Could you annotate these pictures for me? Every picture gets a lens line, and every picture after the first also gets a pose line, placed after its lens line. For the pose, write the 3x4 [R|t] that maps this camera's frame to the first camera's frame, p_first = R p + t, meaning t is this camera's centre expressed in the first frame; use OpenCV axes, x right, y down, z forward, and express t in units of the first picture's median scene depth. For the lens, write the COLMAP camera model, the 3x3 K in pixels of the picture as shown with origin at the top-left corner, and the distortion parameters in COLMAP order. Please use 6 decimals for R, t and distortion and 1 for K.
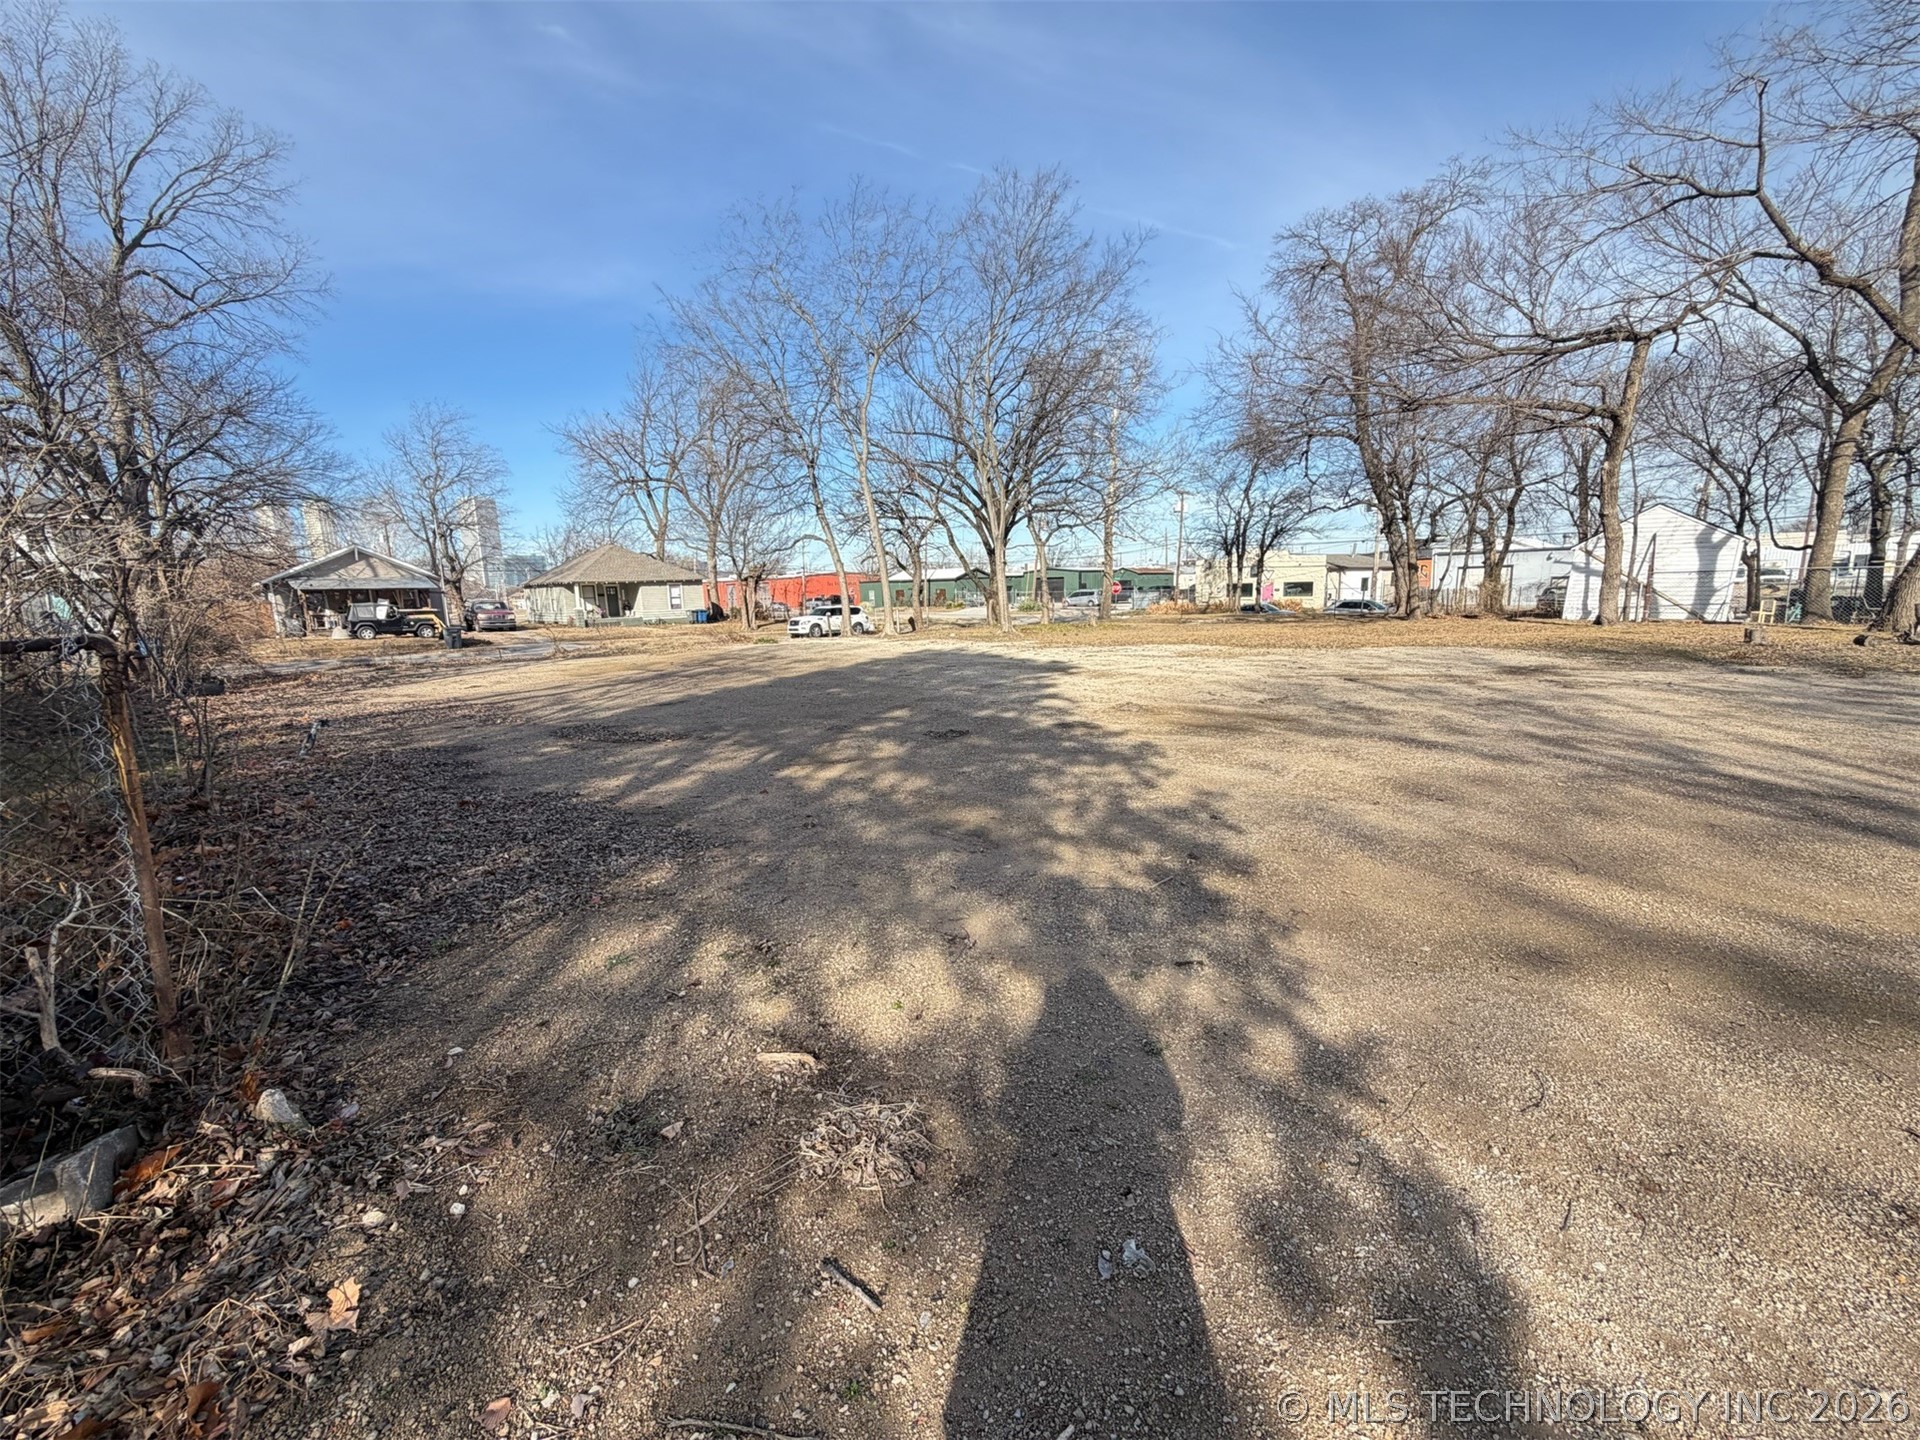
lens RADIAL K [[776.5, 0, 950.1], [0, 776.5, 713.0], [0, 0, 1]] dist [0.002126, 0.000170]
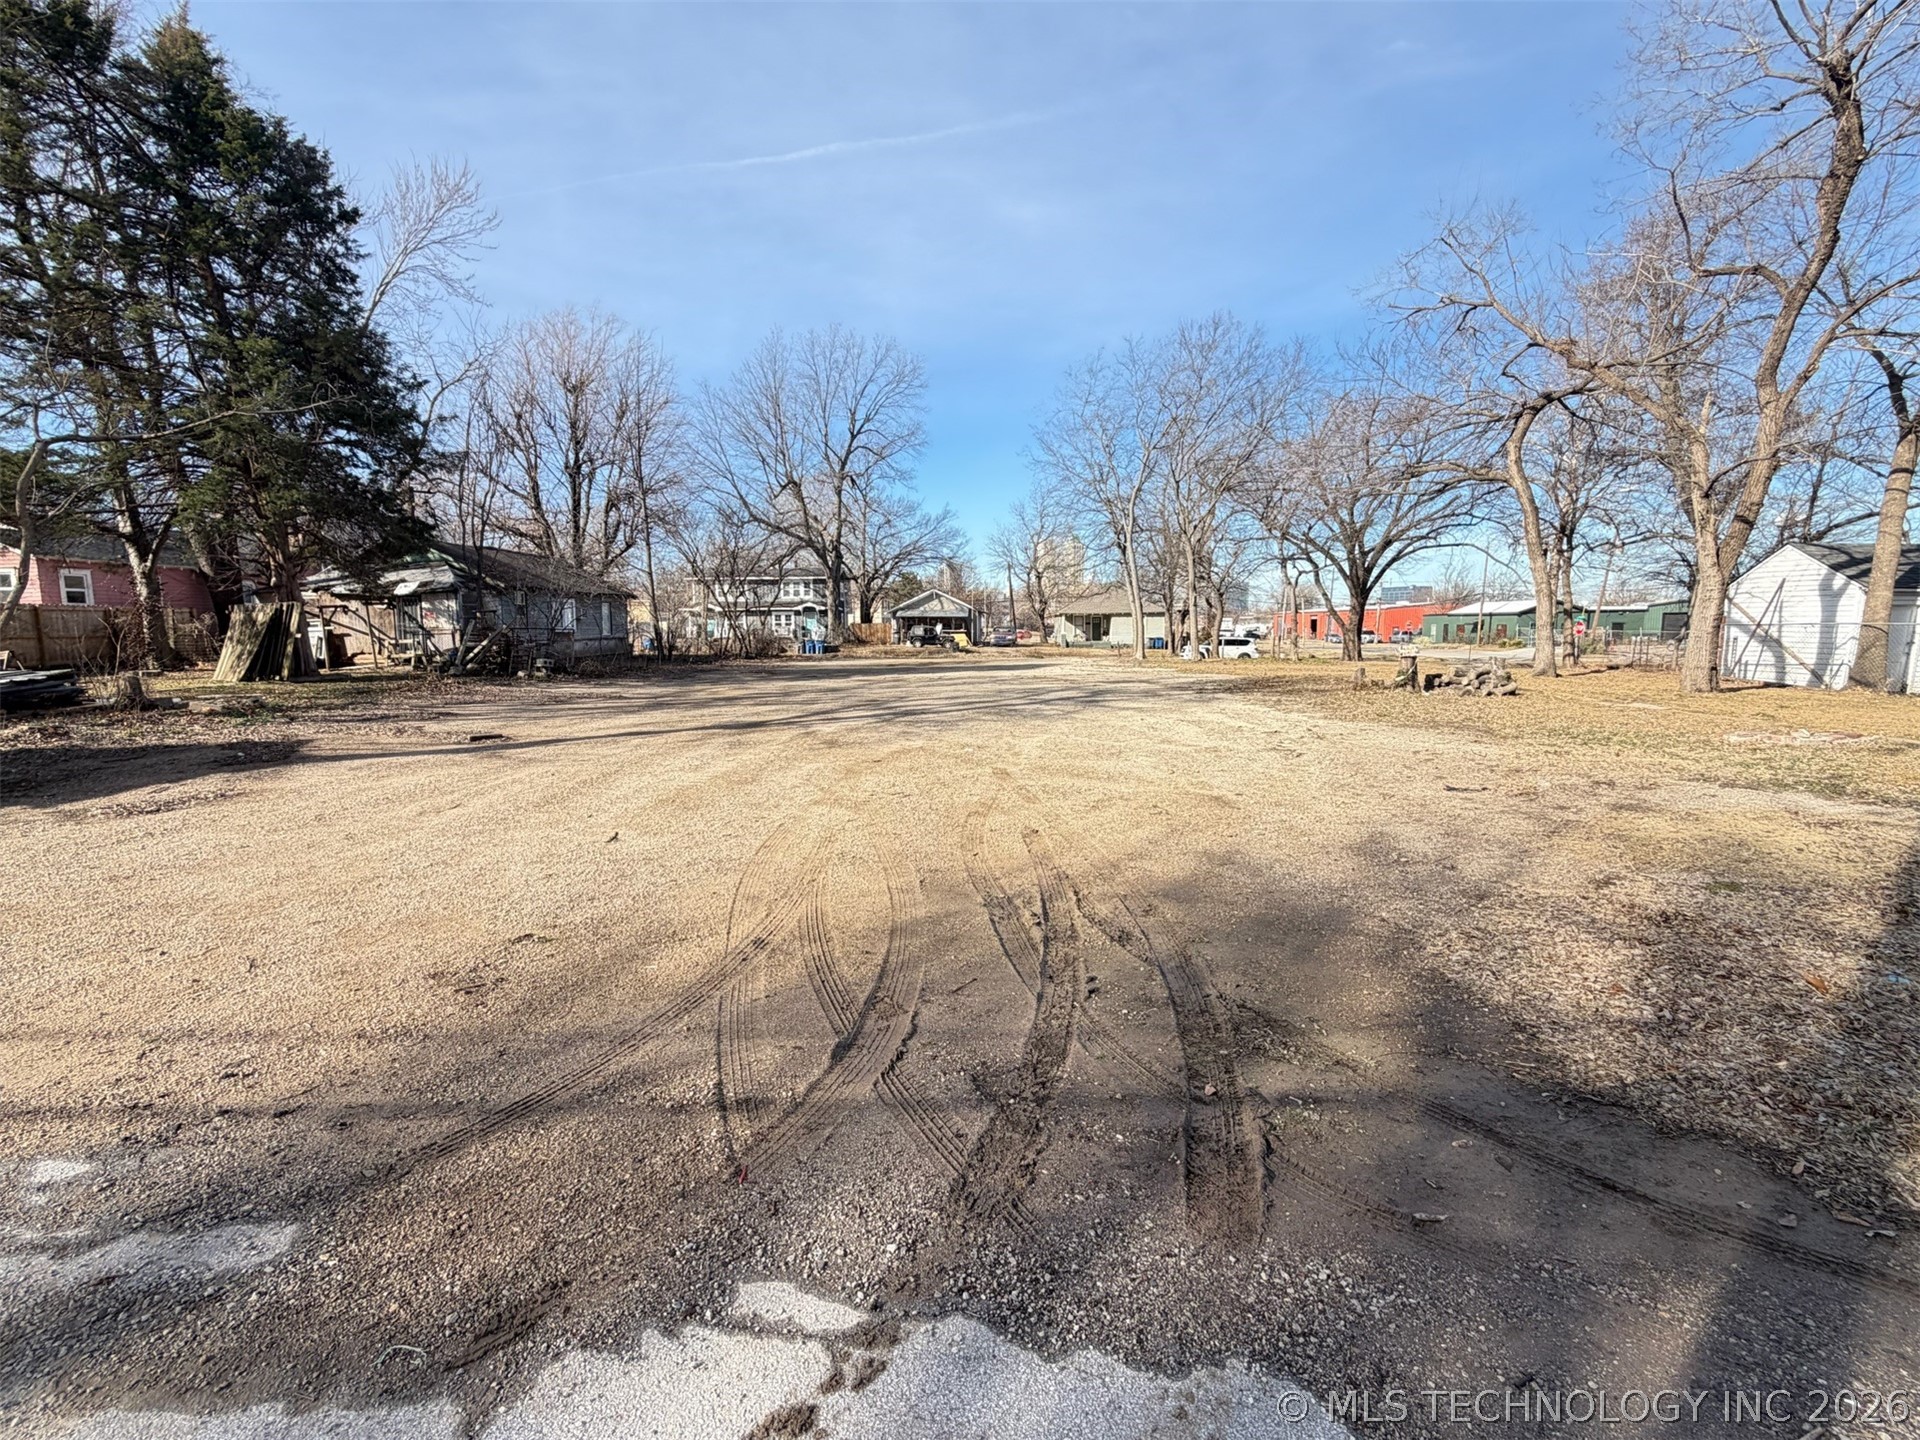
lens RADIAL K [[832.7, 0, 960.0], [0, 832.7, 720.0], [0, 0, 1]] dist [-0.000456, -0.000084]
pose [[0.689969, 0.104394, -0.716271, 1.016884], [-0.129426, 0.991391, 0.019820, 0.020553], [0.712174, 0.079029, 0.697540, -0.270095]]
